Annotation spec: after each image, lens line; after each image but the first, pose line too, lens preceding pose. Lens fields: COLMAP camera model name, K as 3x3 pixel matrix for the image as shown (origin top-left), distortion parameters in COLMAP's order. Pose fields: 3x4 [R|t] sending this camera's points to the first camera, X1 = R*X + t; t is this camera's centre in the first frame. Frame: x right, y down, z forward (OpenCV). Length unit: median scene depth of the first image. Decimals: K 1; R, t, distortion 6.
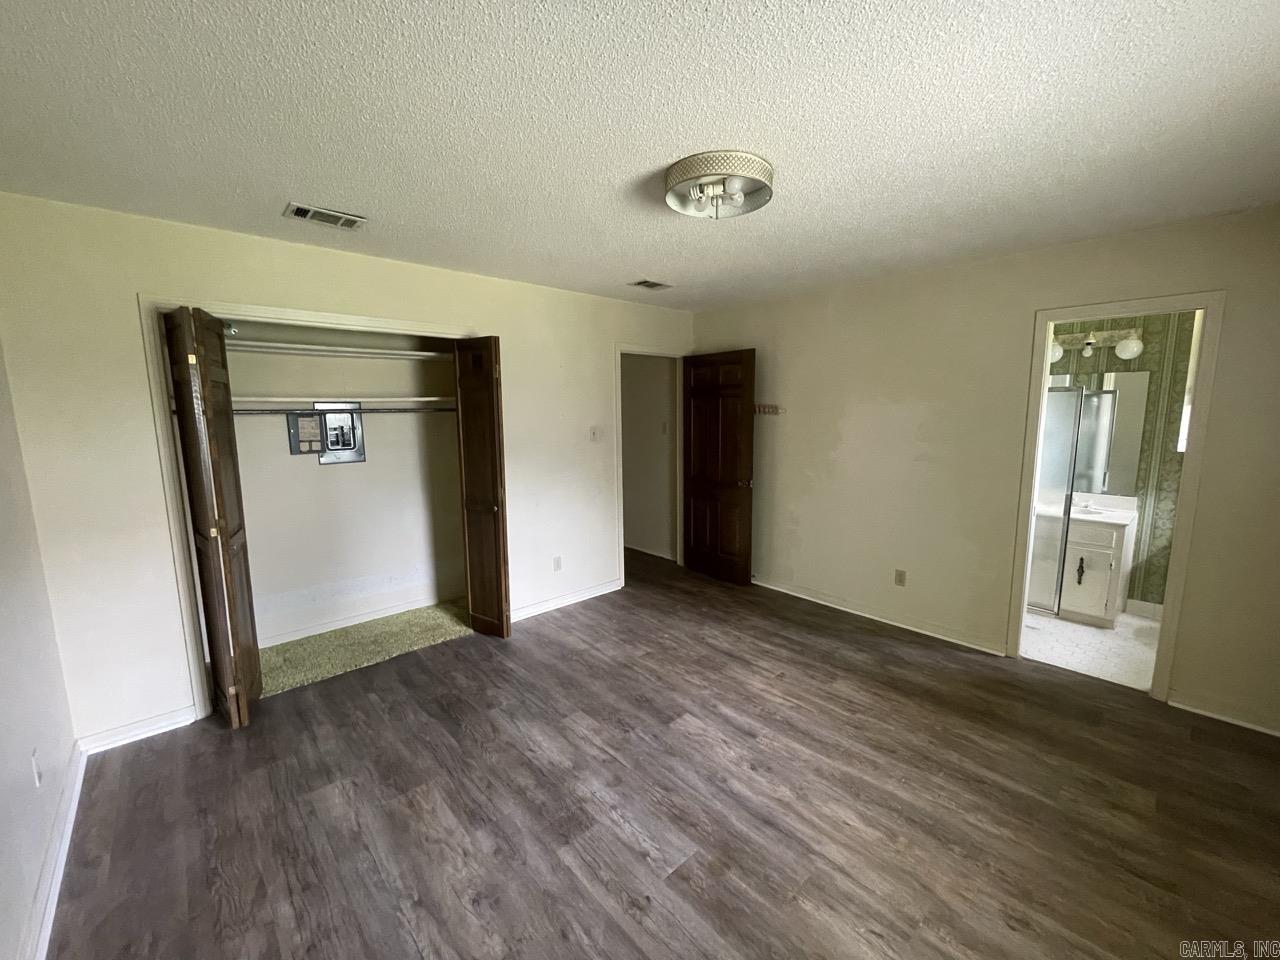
lens RADIAL K [[517.1, 0, 639.4], [0, 517.1, 483.1], [0, 0, 1]] dist [-0.001449, -0.000713]
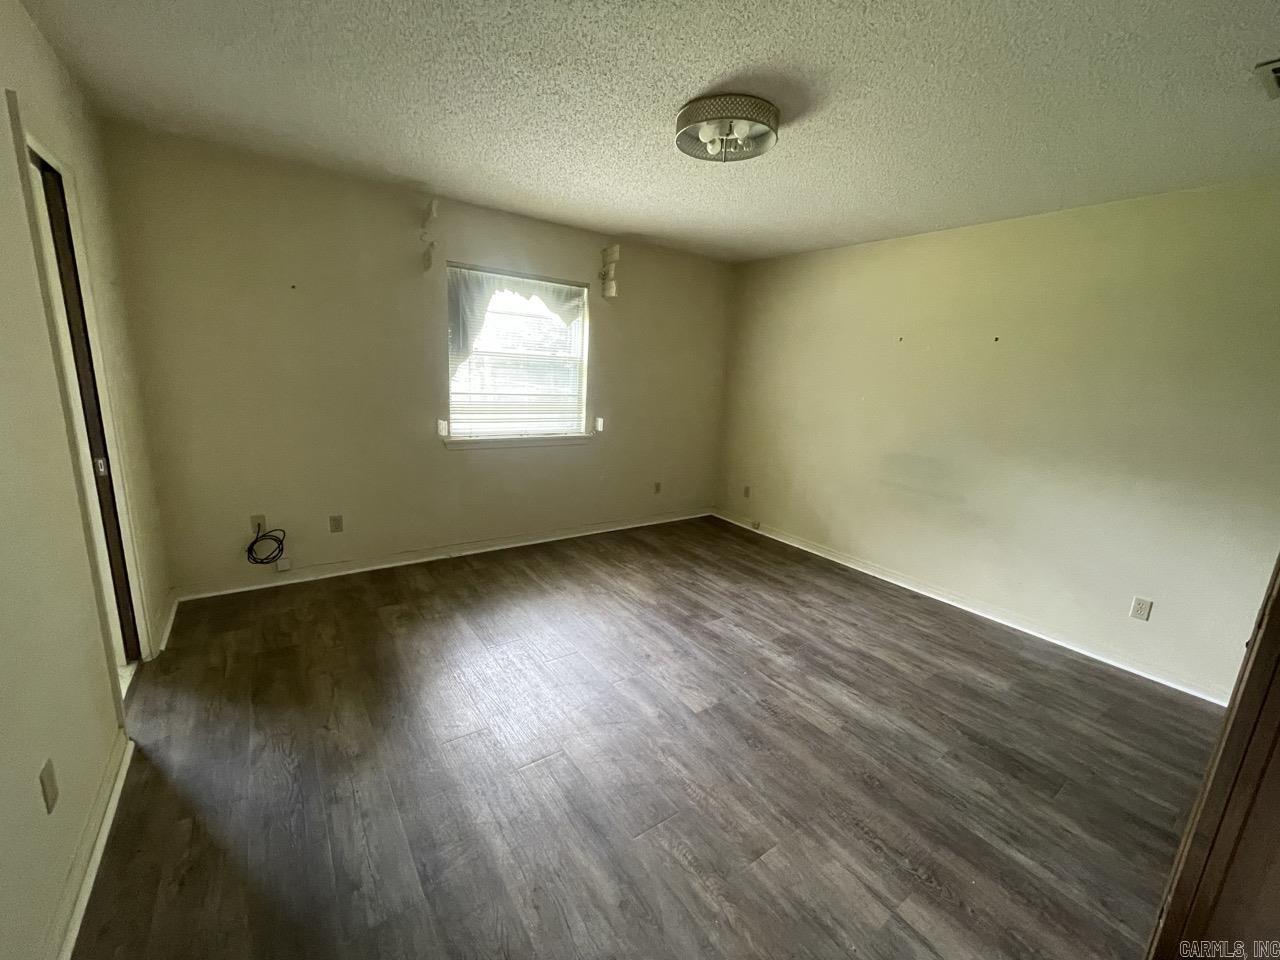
lens RADIAL K [[517.1, 0, 639.4], [0, 517.1, 483.1], [0, 0, 1]] dist [-0.001449, -0.000713]
pose [[-0.991761, -0.073990, 0.104572, 0.128646], [-0.032496, 0.934937, 0.353322, -0.207064], [-0.123911, 0.347013, -0.929639, 1.732827]]
